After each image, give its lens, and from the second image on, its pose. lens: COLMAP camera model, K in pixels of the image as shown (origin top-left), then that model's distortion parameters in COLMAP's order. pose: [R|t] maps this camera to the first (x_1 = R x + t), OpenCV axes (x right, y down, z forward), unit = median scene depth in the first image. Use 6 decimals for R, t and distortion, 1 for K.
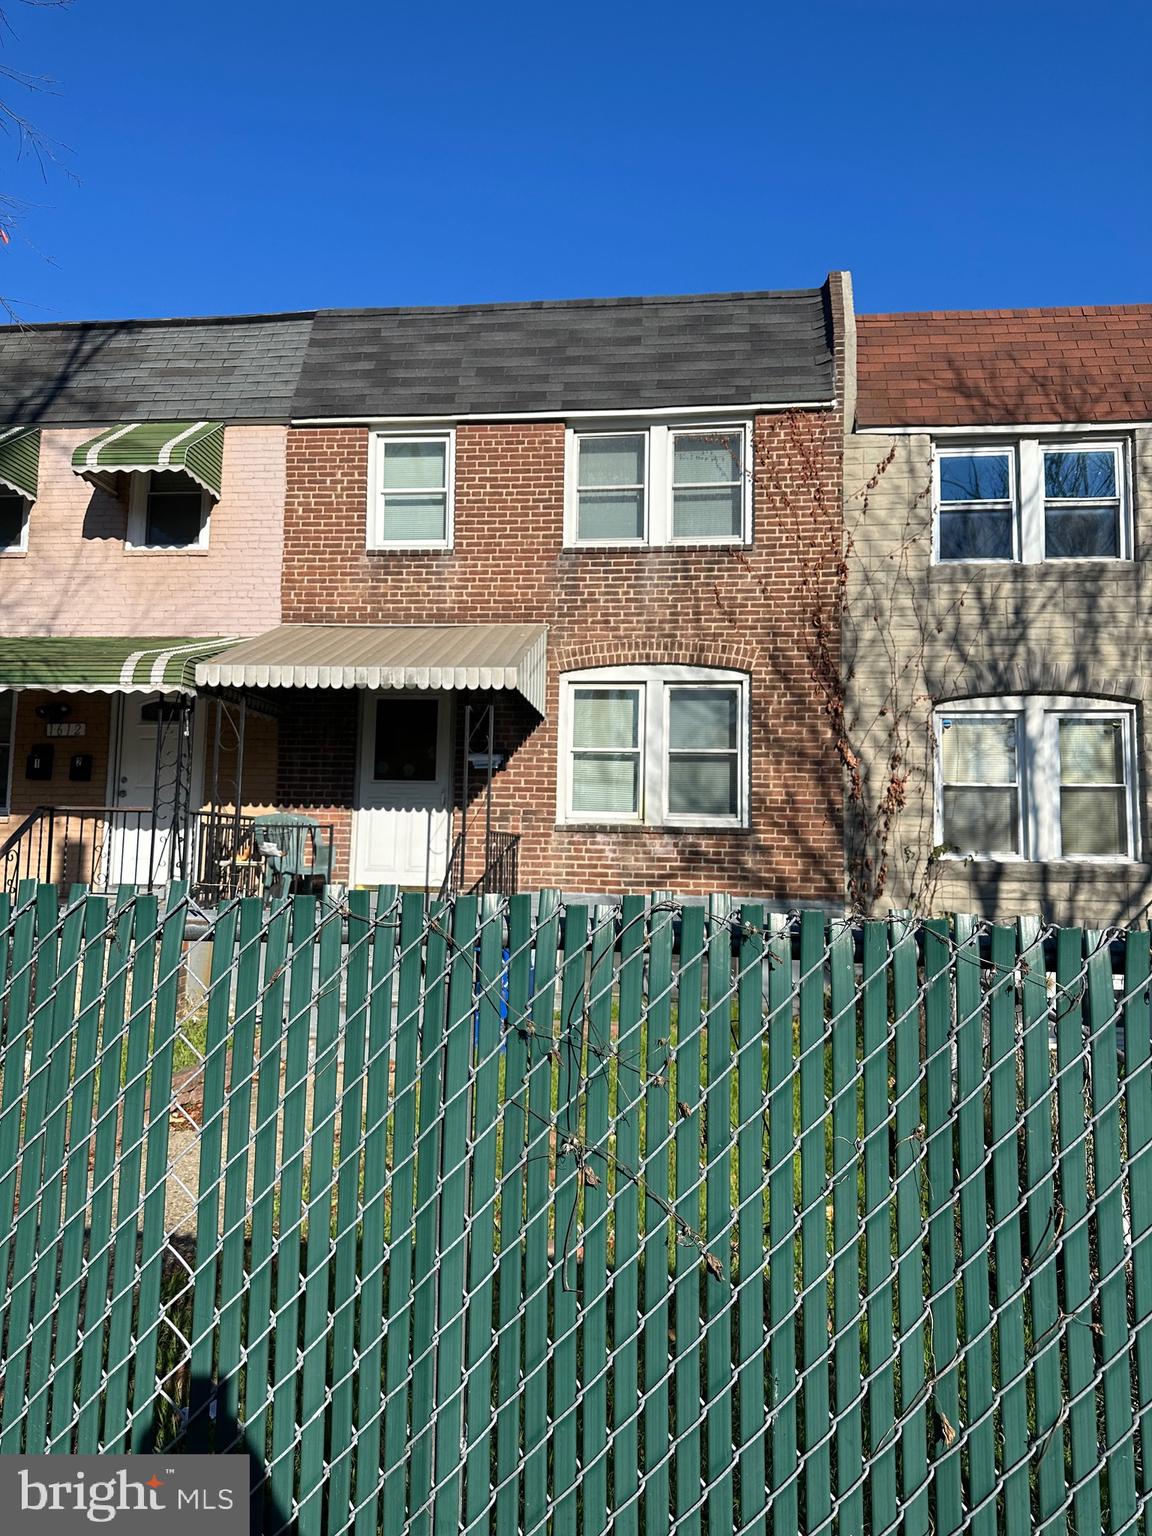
lens RADIAL K [[1069.0, 0, 576.8], [0, 1069.0, 759.4], [0, 0, 1]] dist [0.074254, -0.015631]
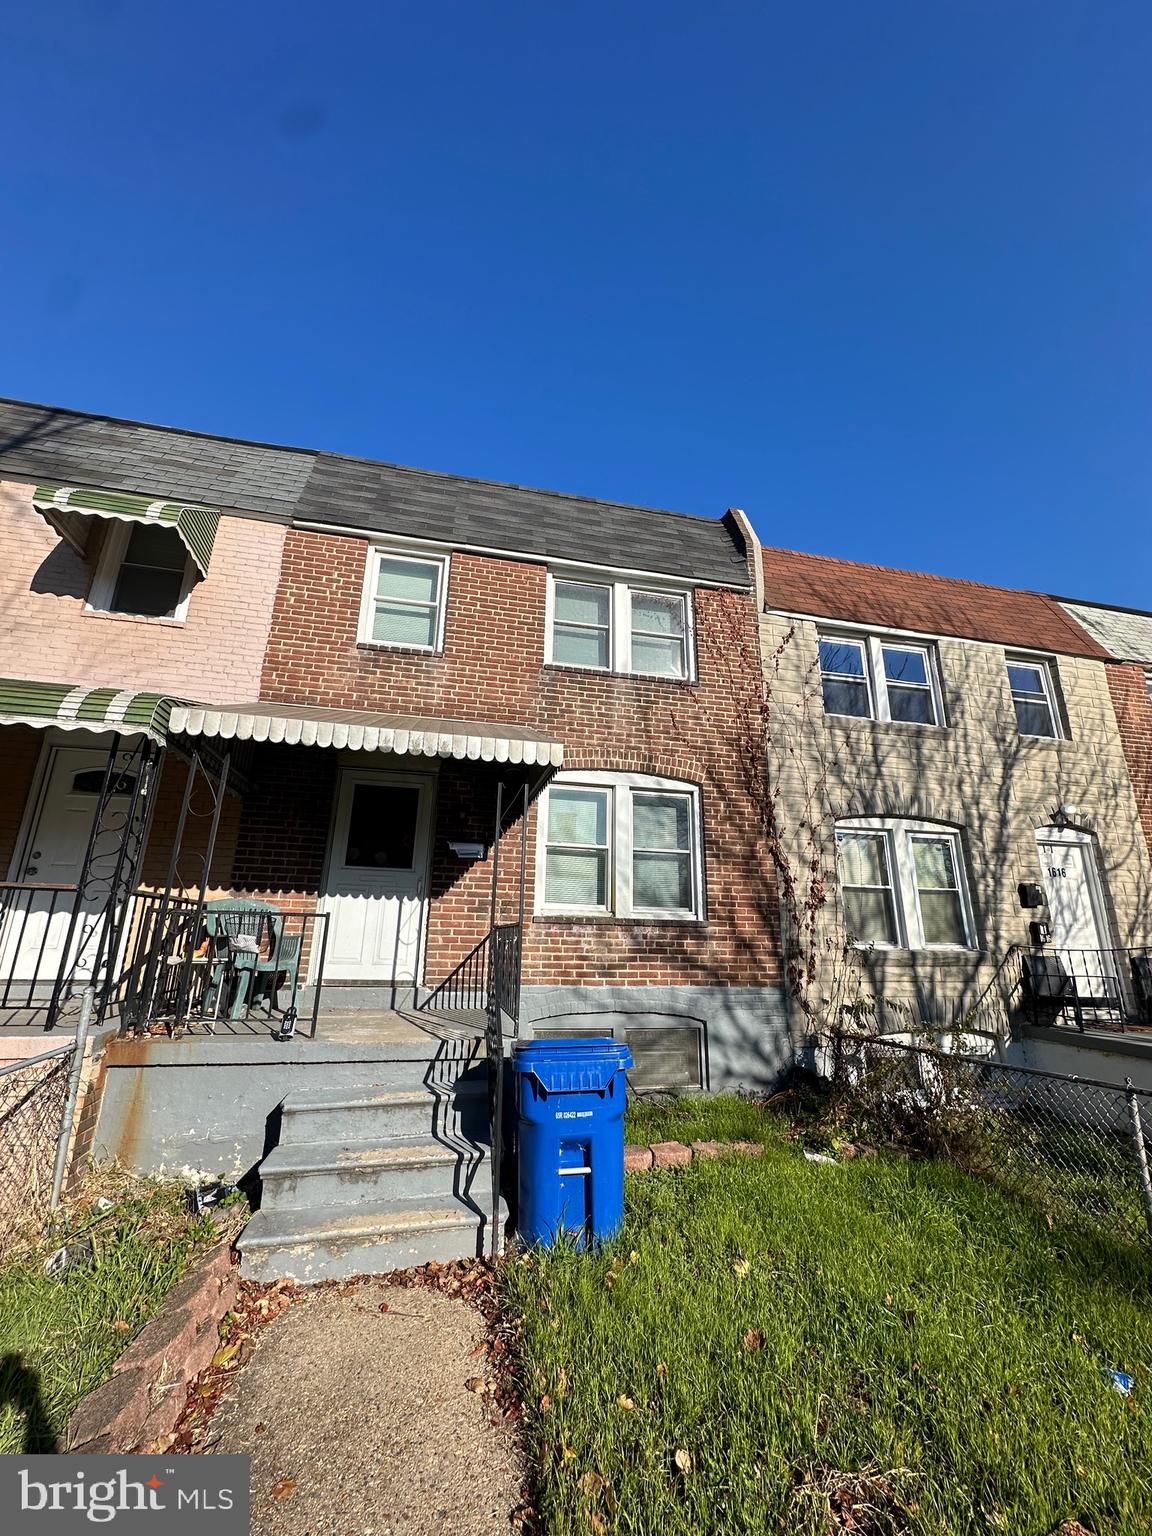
lens RADIAL K [[610.8, 0, 579.5], [0, 610.8, 764.2], [0, 0, 1]] dist [-0.002318, 0.001396]
pose [[0.943588, 0.090615, 0.318480, -0.176782], [-0.031468, 0.982013, -0.186175, 0.025626], [-0.329622, 0.165650, 0.929467, 0.411224]]
